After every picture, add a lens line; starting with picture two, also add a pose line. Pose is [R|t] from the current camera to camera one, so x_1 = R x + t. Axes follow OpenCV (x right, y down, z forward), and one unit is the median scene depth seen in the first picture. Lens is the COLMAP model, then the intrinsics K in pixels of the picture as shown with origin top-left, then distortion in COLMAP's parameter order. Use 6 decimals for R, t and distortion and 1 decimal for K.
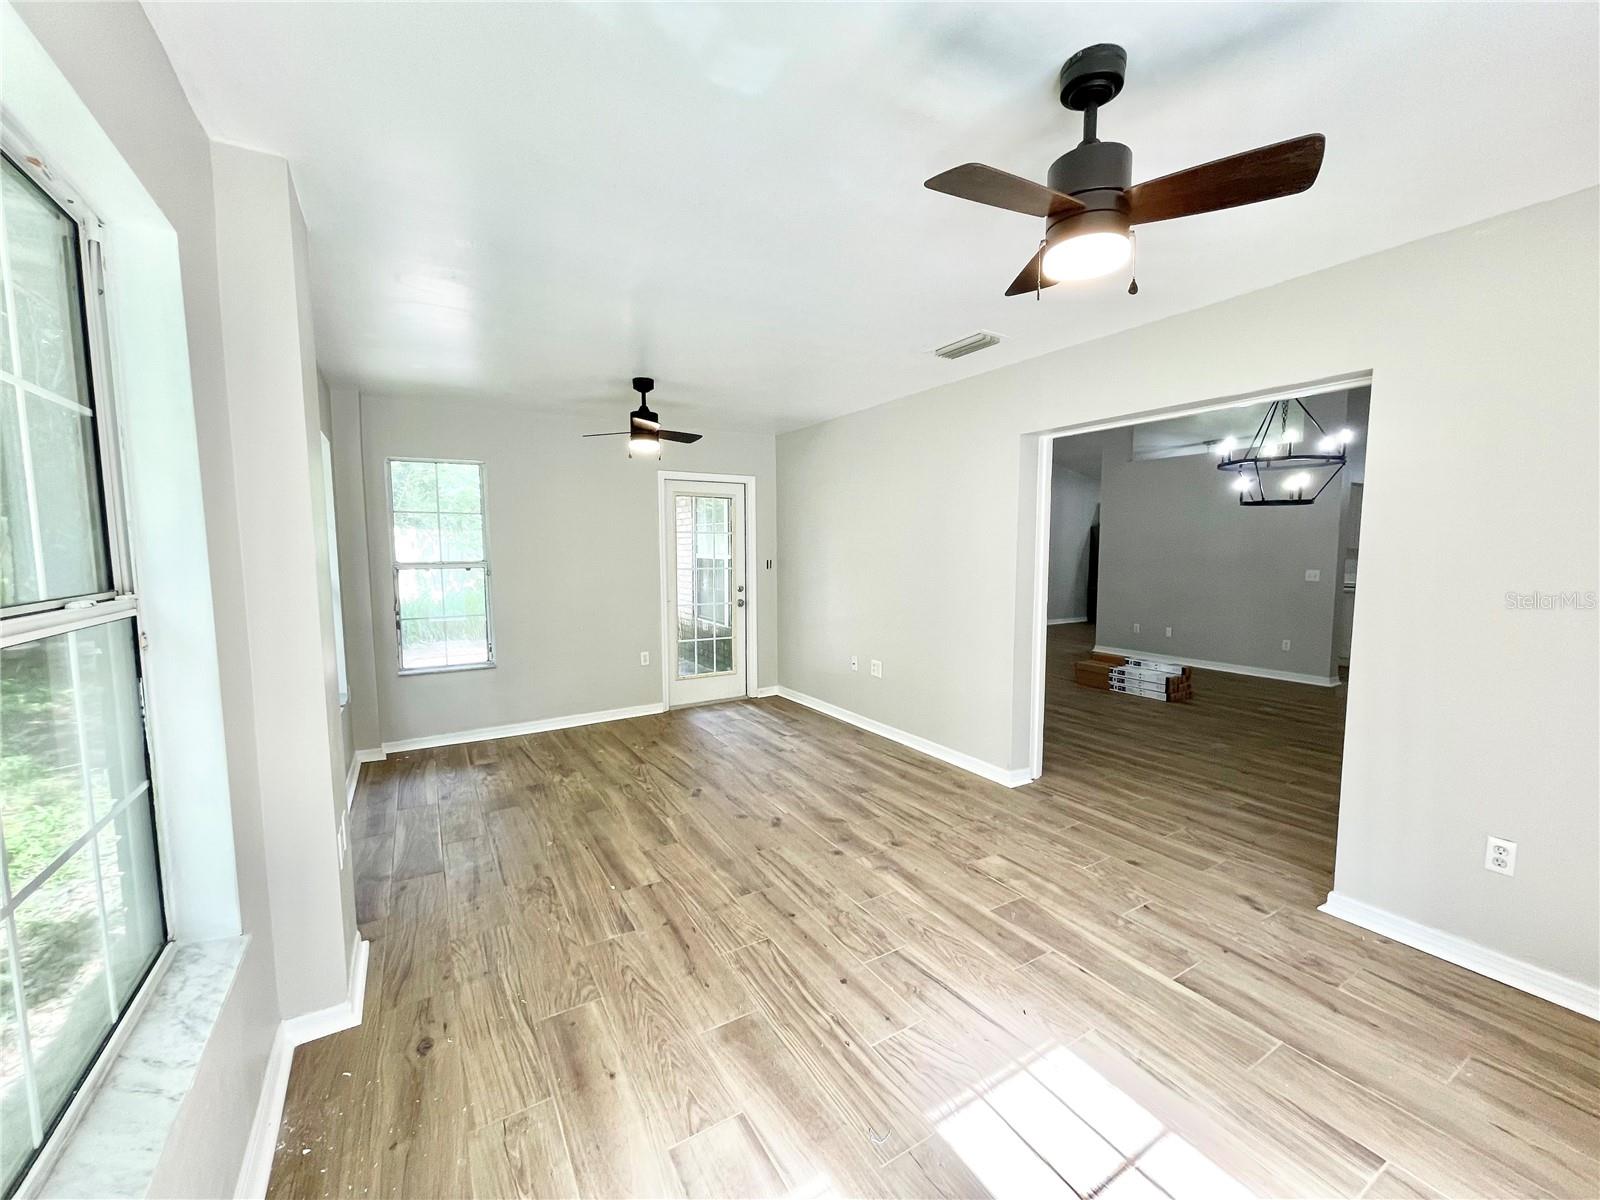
lens RADIAL K [[643.7, 0, 796.8], [0, 643.7, 605.9], [0, 0, 1]] dist [-0.008123, 0.003886]
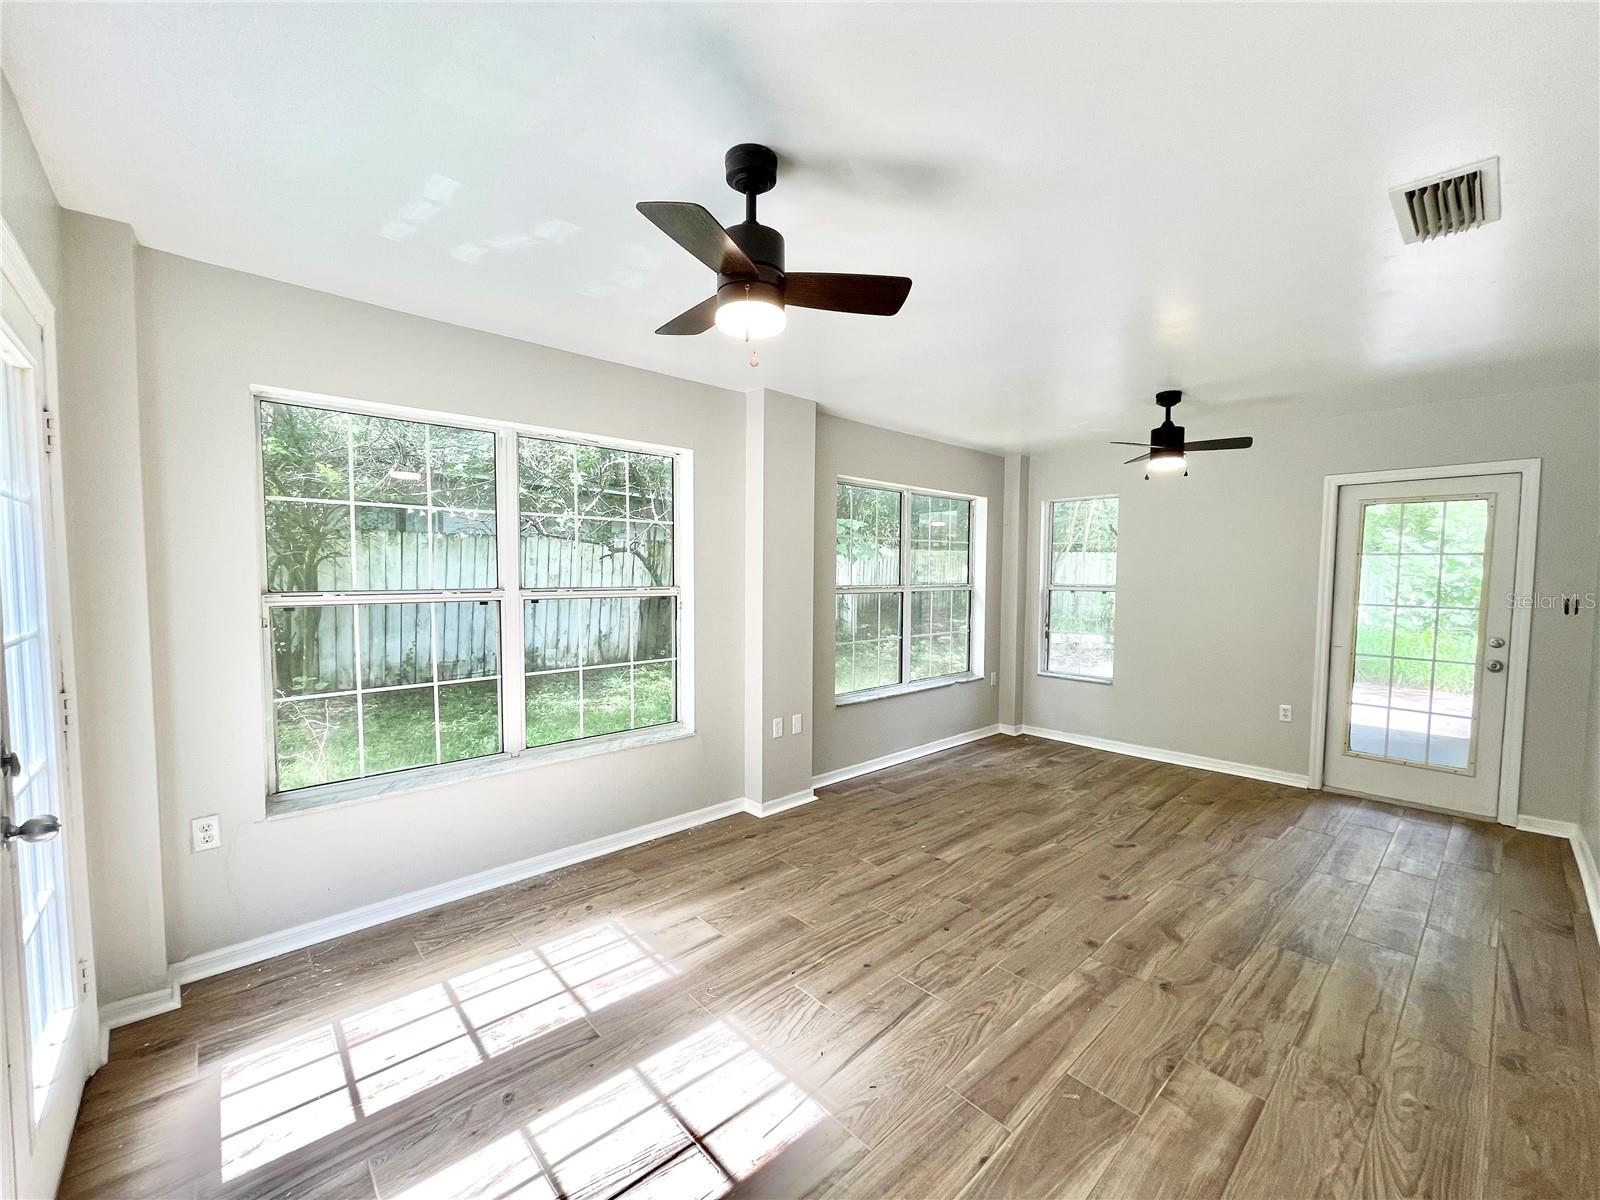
lens RADIAL K [[645.7, 0, 797.7], [0, 645.7, 605.0], [0, 0, 1]] dist [-0.002548, -0.000155]
pose [[0.201951, 0.057253, -0.977721, 0.689311], [-0.098437, 0.994421, 0.037898, -0.037905], [0.974436, 0.088591, 0.206460, 0.378826]]
